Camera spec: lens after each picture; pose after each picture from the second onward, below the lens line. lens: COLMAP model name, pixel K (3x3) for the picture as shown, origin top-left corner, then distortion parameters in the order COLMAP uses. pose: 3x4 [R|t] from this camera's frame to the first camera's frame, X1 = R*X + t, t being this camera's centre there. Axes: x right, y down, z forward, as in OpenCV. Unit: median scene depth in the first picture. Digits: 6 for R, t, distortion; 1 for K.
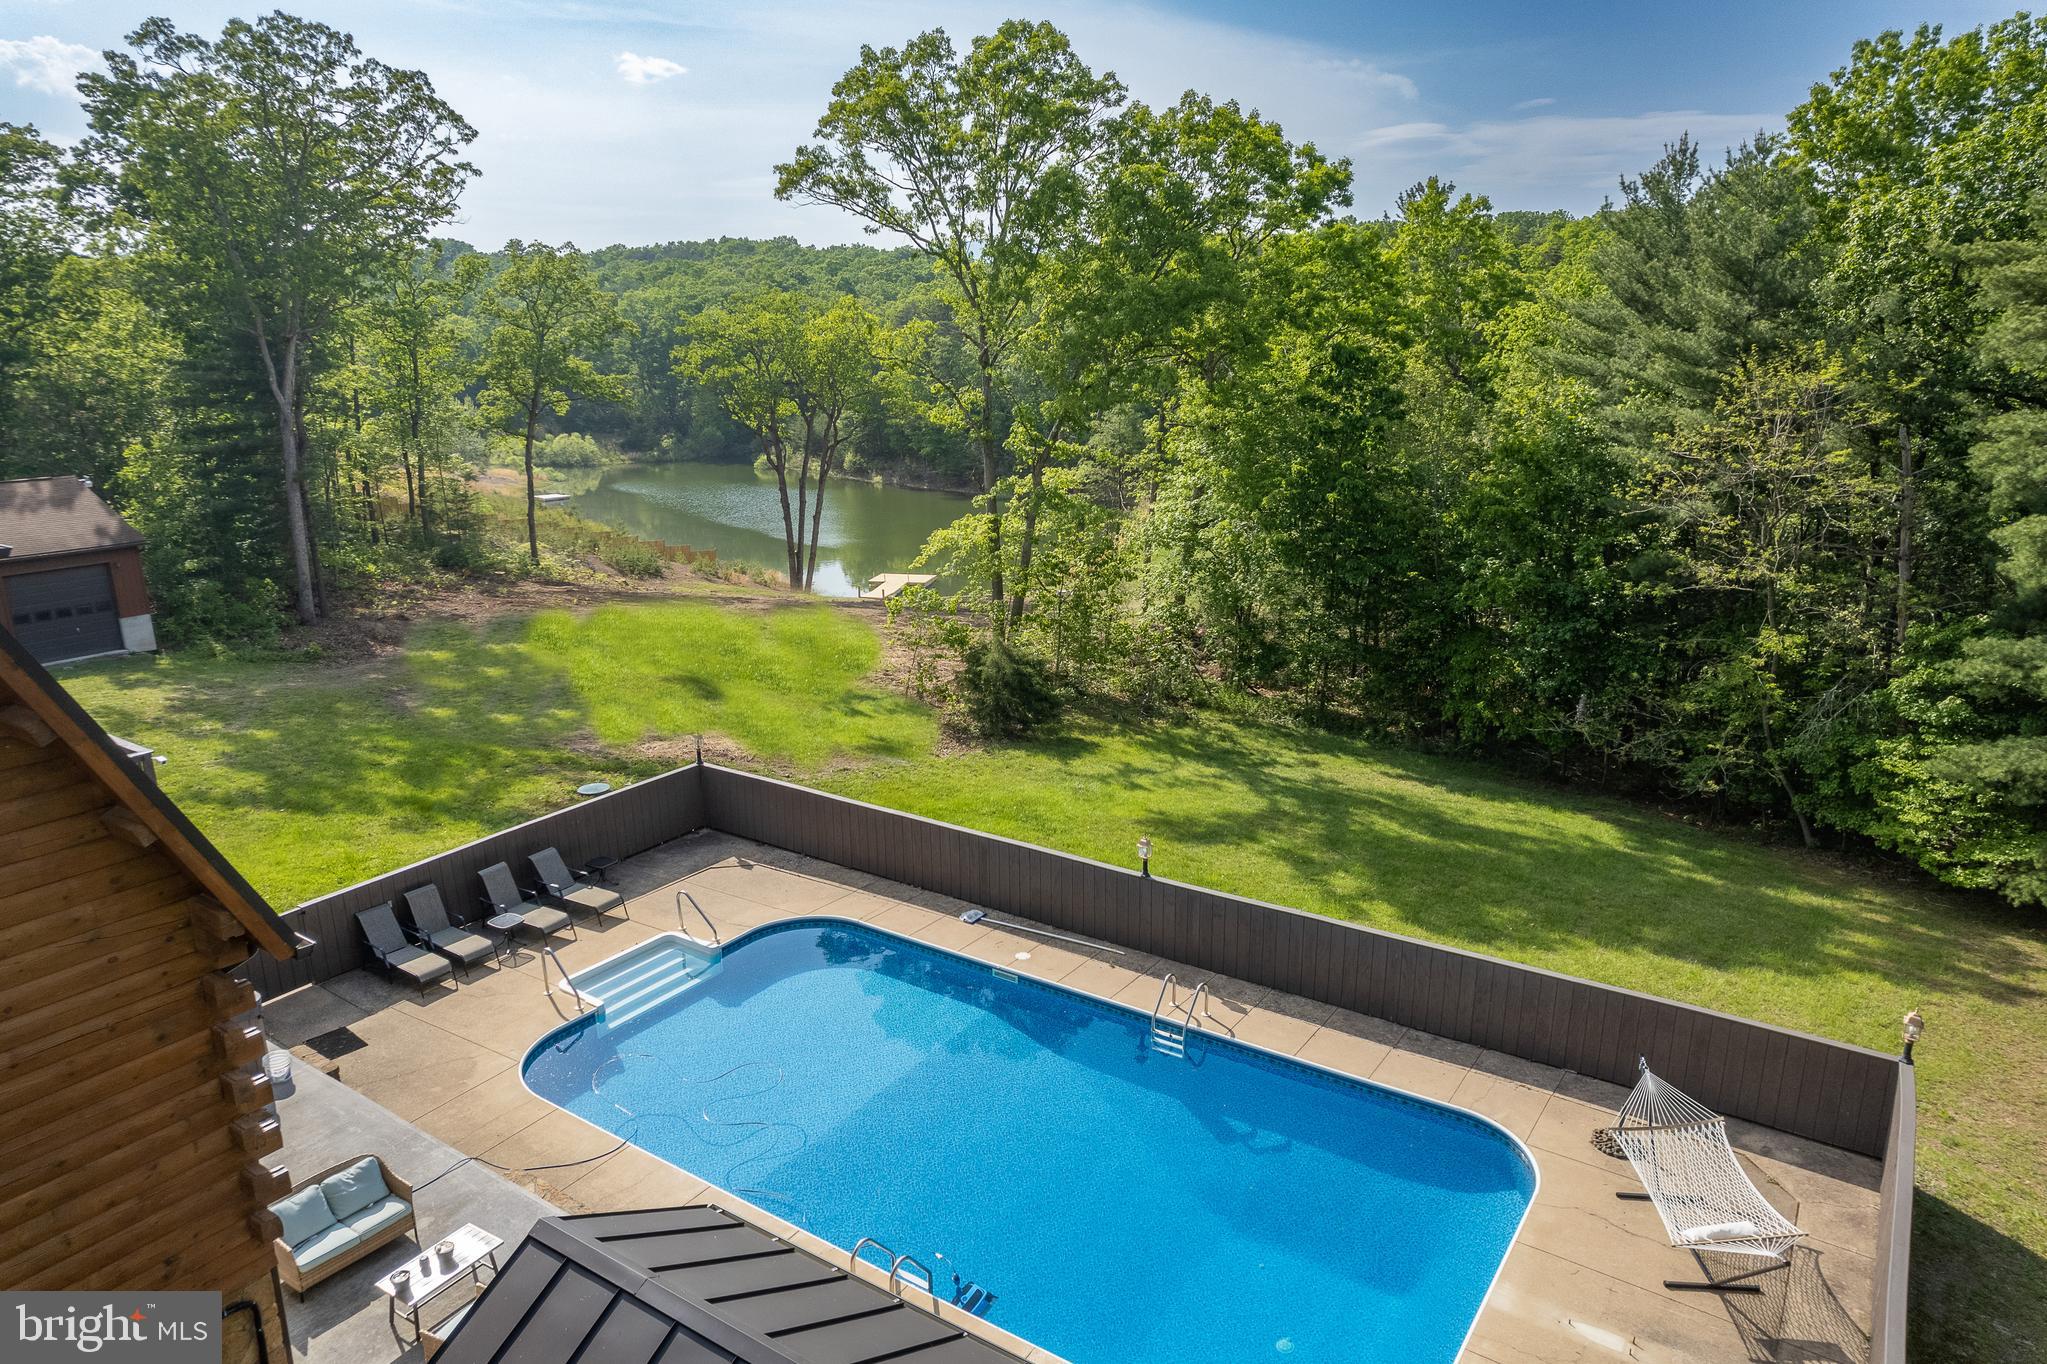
lens RADIAL K [[1313.9, 0, 1023.5], [0, 1313.9, 682.0], [0, 0, 1]] dist [-0.069450, 0.064933]
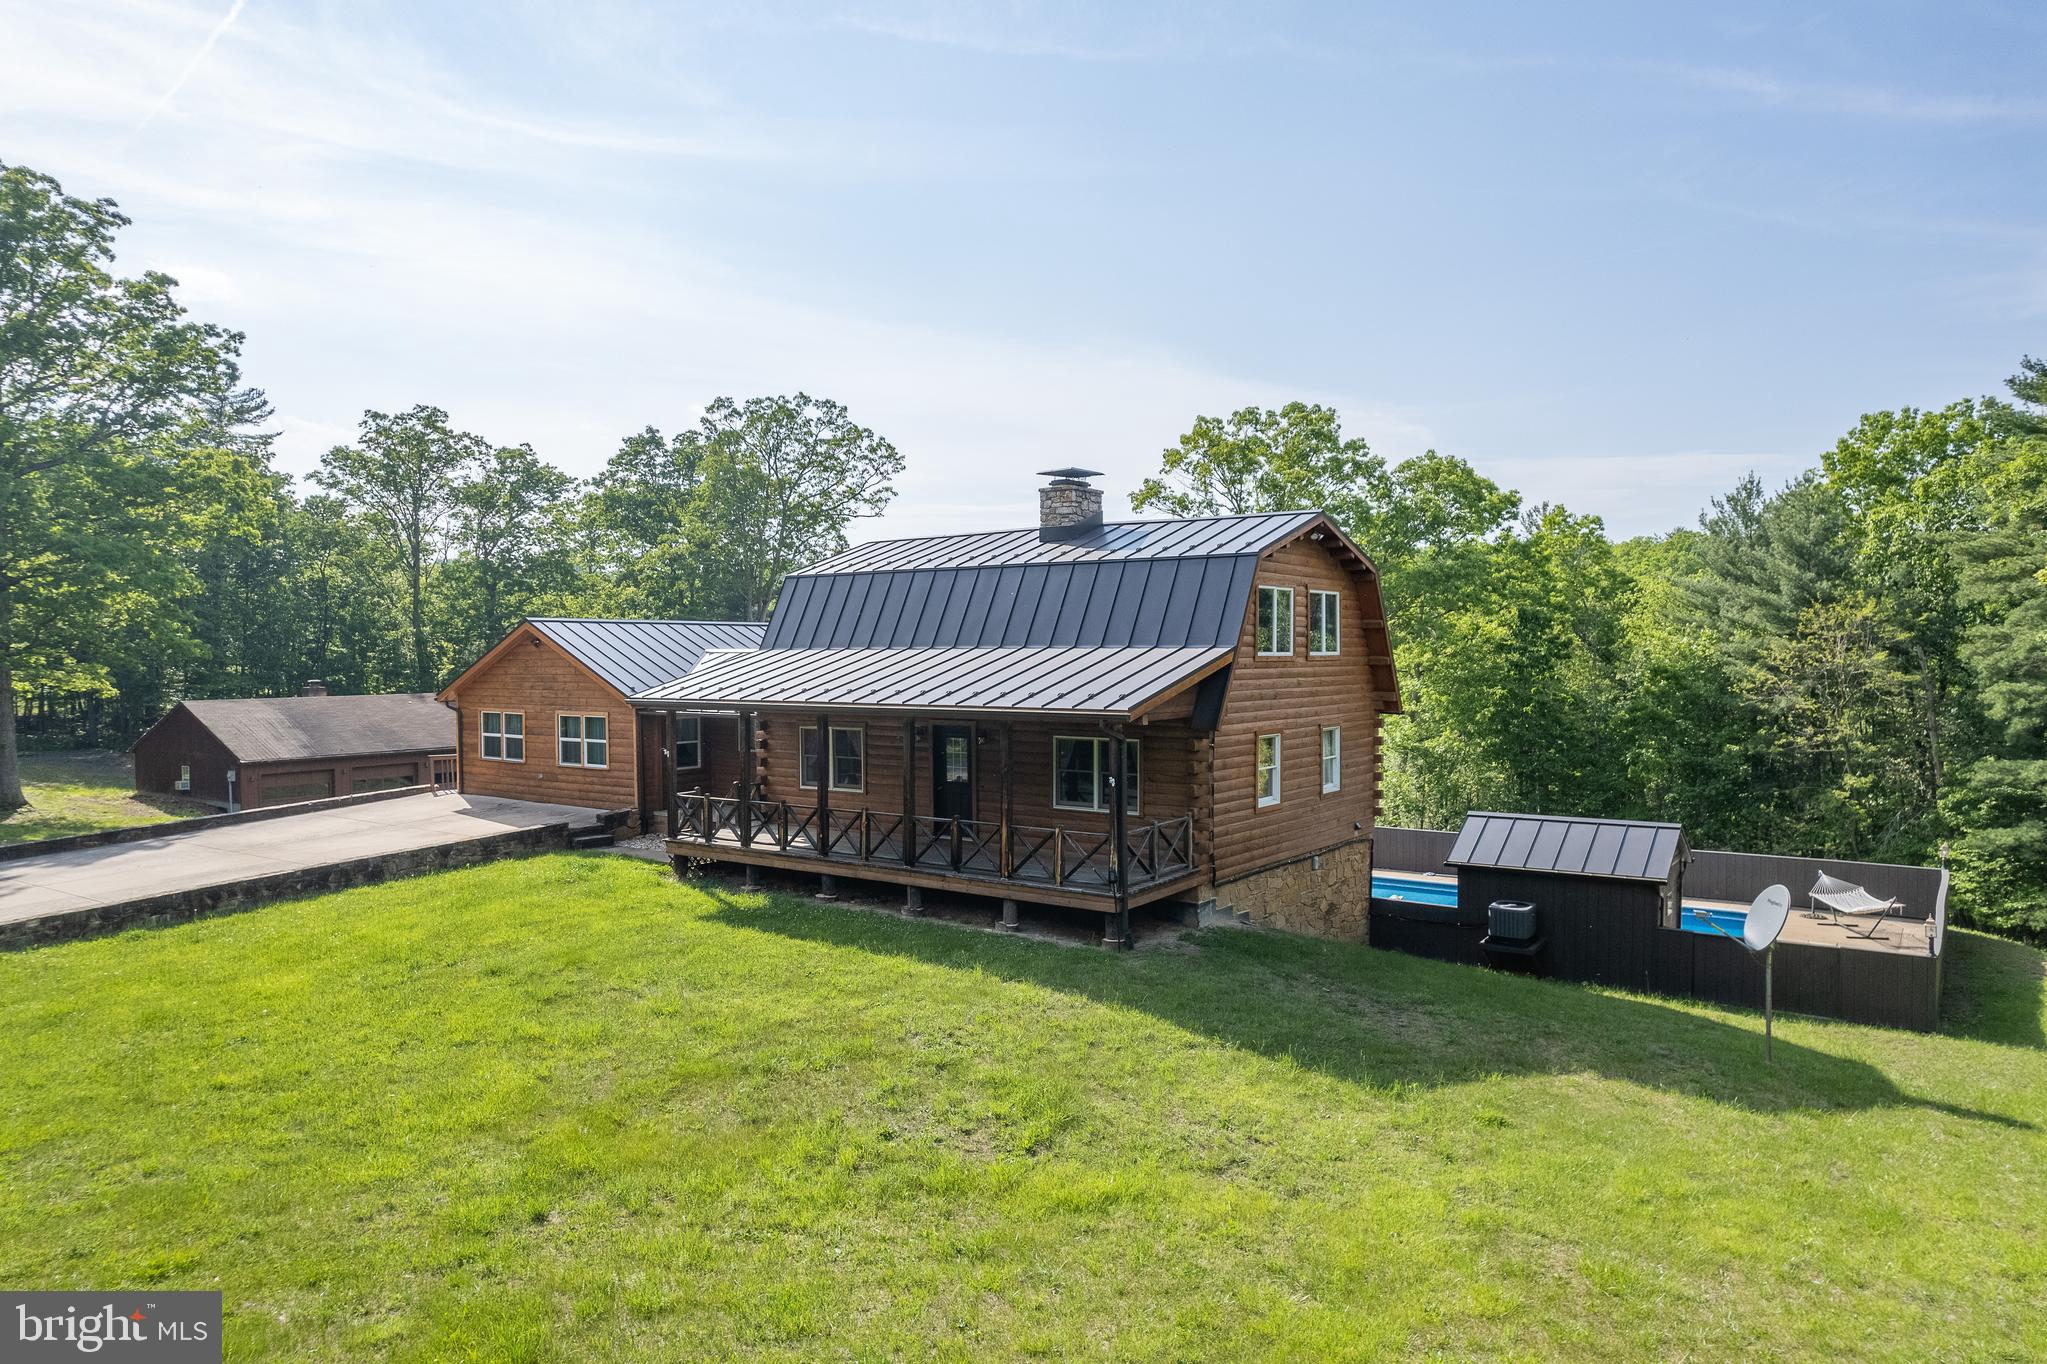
lens RADIAL K [[1313.9, 0, 1023.5], [0, 1313.9, 682.0], [0, 0, 1]] dist [-0.069450, 0.064933]
pose [[0.999348, 0.007359, -0.035354, -0.357072], [-0.015538, 0.971378, -0.237032, 0.236877], [0.032598, 0.237426, 0.970858, -0.556290]]
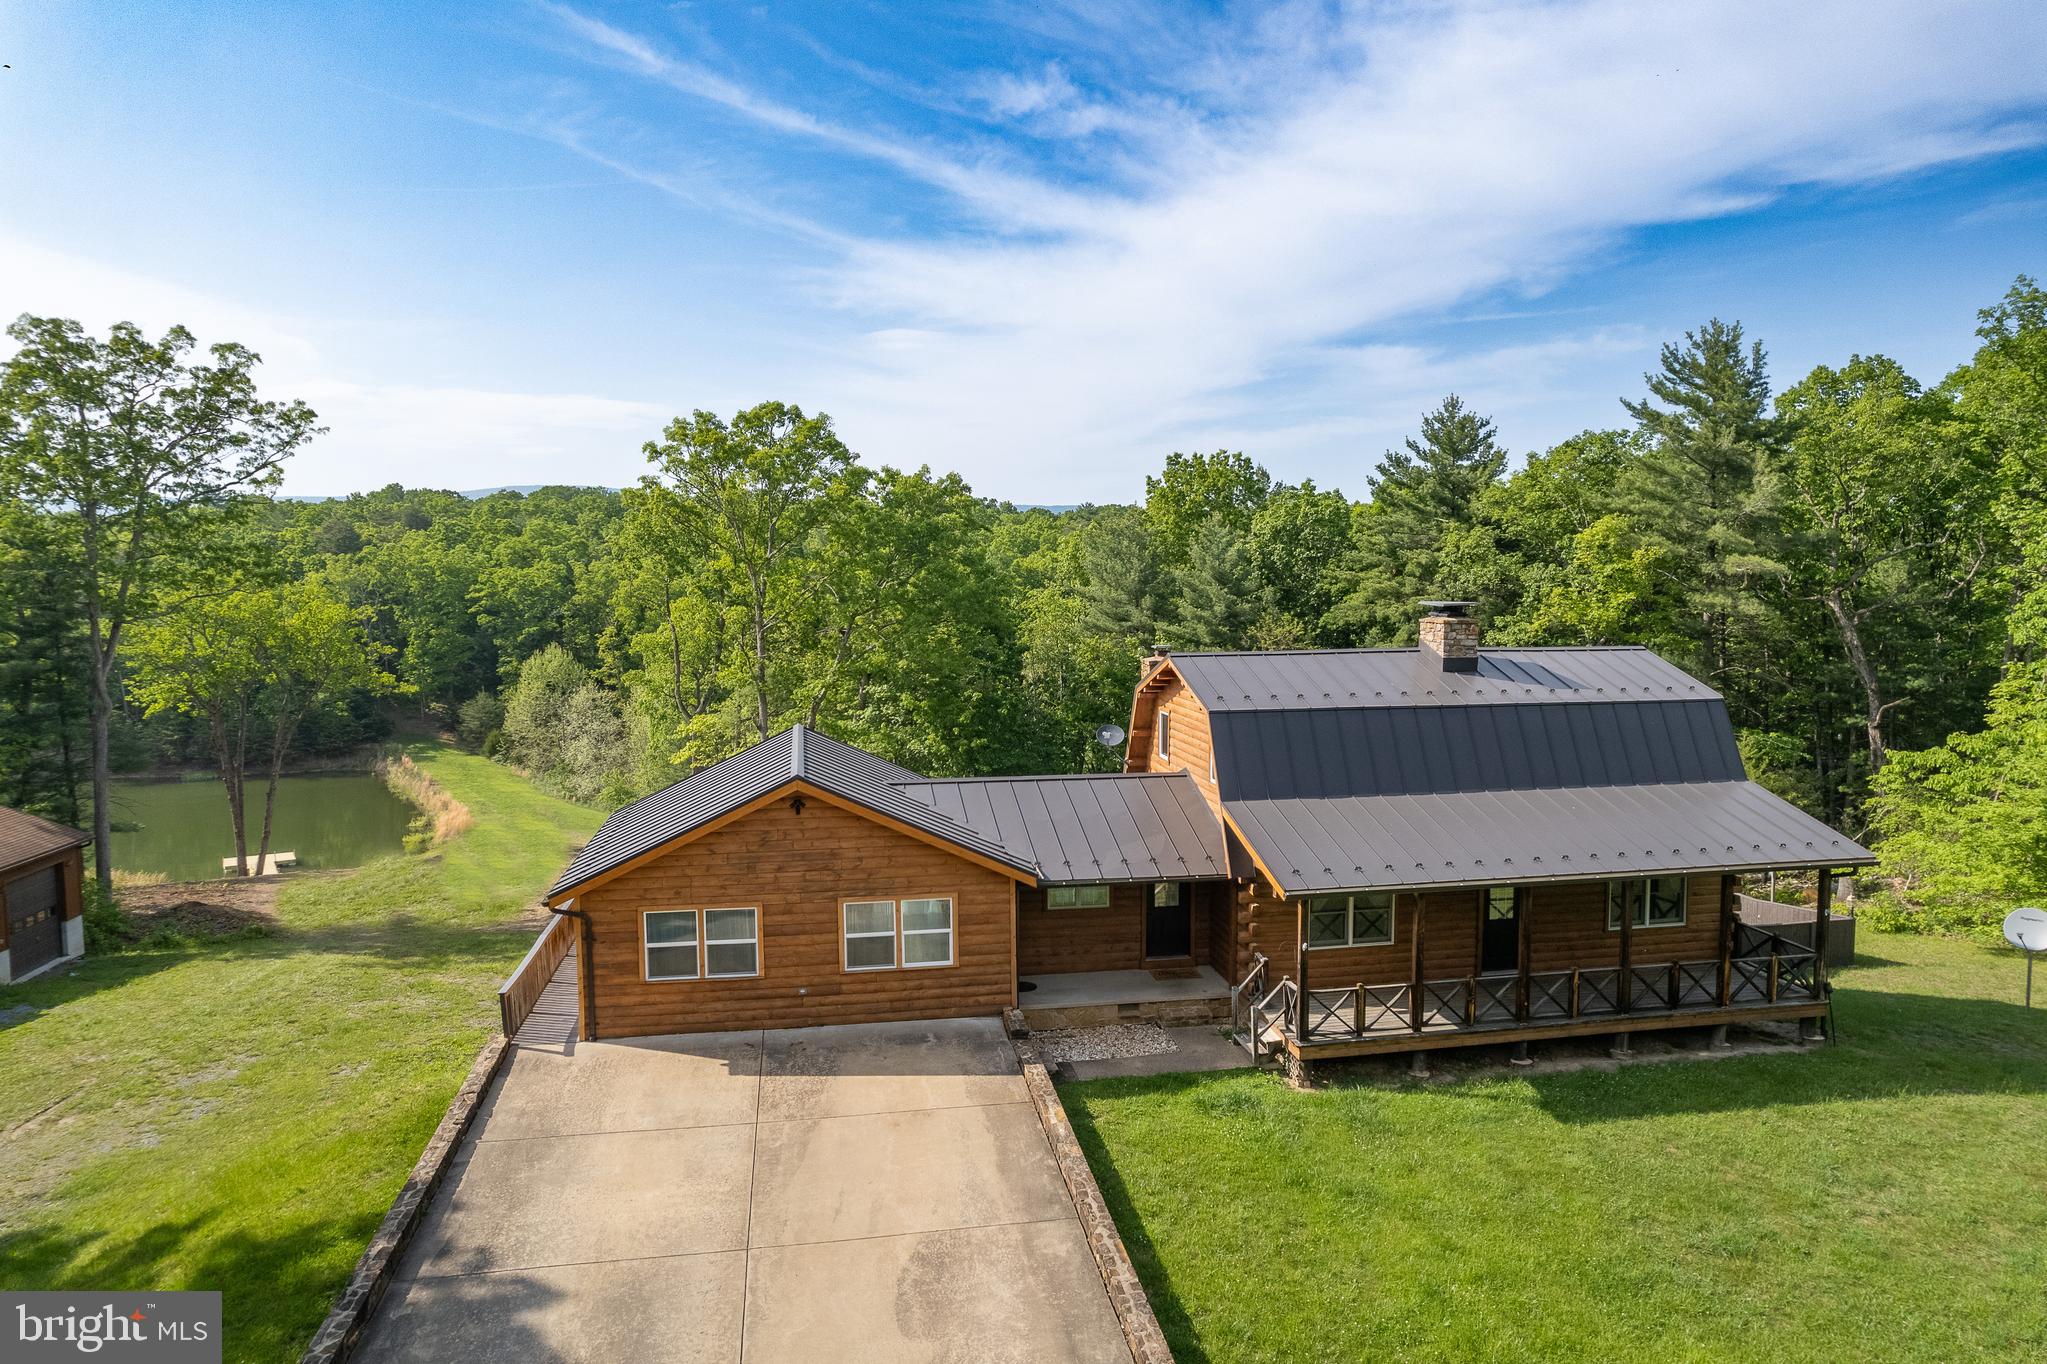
lens RADIAL K [[1313.9, 0, 1023.5], [0, 1313.9, 682.0], [0, 0, 1]] dist [-0.069450, 0.064933]
pose [[0.722499, -0.048314, 0.689682, -1.136136], [0.178805, 0.976674, -0.118894, 0.023665], [-0.667850, 0.209219, 0.714285, -0.216624]]
